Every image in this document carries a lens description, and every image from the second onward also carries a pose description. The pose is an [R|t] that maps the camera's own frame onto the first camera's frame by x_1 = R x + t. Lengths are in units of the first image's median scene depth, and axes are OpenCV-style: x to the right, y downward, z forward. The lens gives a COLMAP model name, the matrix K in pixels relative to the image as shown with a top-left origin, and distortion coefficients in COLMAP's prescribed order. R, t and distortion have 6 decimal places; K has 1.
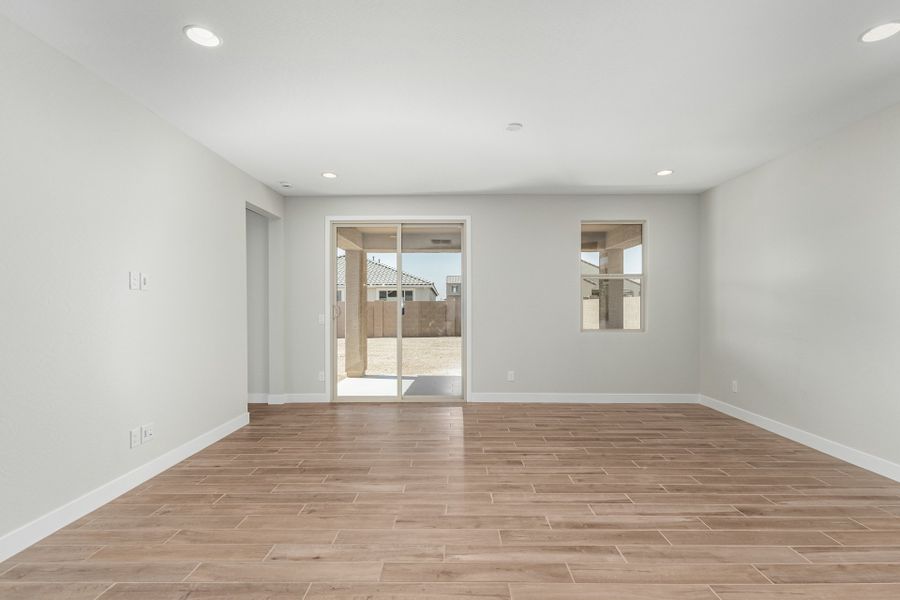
lens RADIAL K [[409.5, 0, 455.8], [0, 409.5, 302.6], [0, 0, 1]] dist [0.000275, 0.000105]
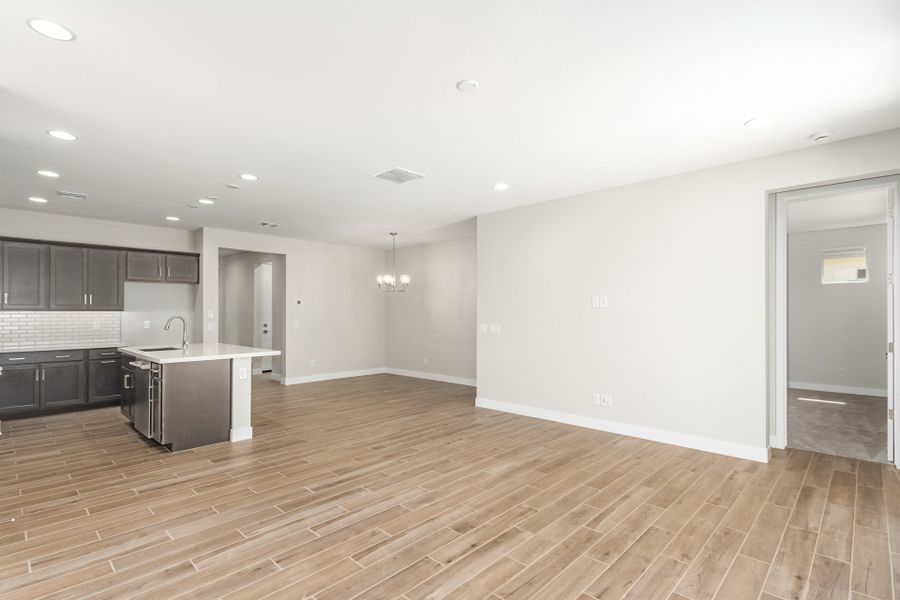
lens RADIAL K [[438.3, 0, 451.9], [0, 438.3, 310.2], [0, 0, 1]] dist [0.013304, 0.000408]
pose [[-0.688313, -0.000690, -0.725413, 0.860738], [0.011304, 0.999868, -0.011677, -0.009474], [0.725326, -0.016238, -0.688214, 1.771825]]
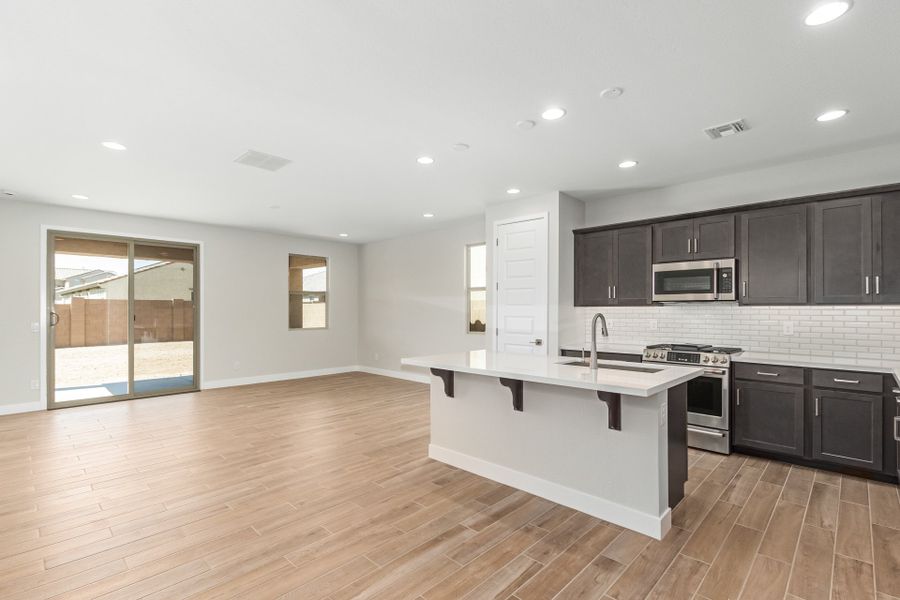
lens RADIAL K [[418.1, 0, 450.0], [0, 418.1, 300.0], [0, 0, 1]] dist [0.002482, 0.000503]
pose [[0.697000, 0.006972, 0.717037, -0.676119], [-0.002506, 0.999970, -0.007287, -0.050574], [-0.717067, 0.003283, 0.696997, -0.816363]]
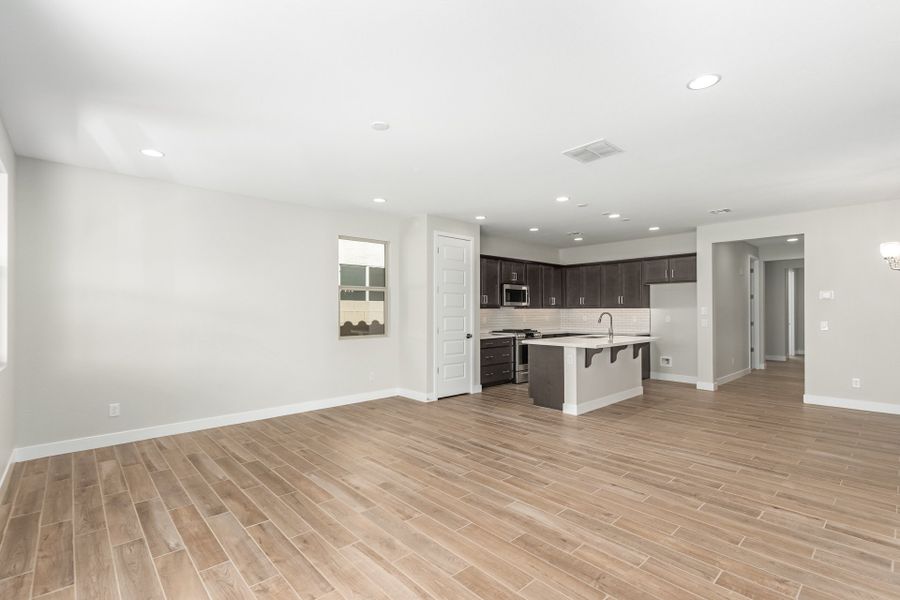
lens RADIAL K [[418.1, 0, 450.0], [0, 418.1, 300.0], [0, 0, 1]] dist [0.002482, 0.000503]
pose [[-0.669736, 0.022596, 0.742255, -0.768733], [-0.004982, 0.999378, -0.034919, -0.002104], [-0.742583, -0.027084, -0.669207, 1.755024]]
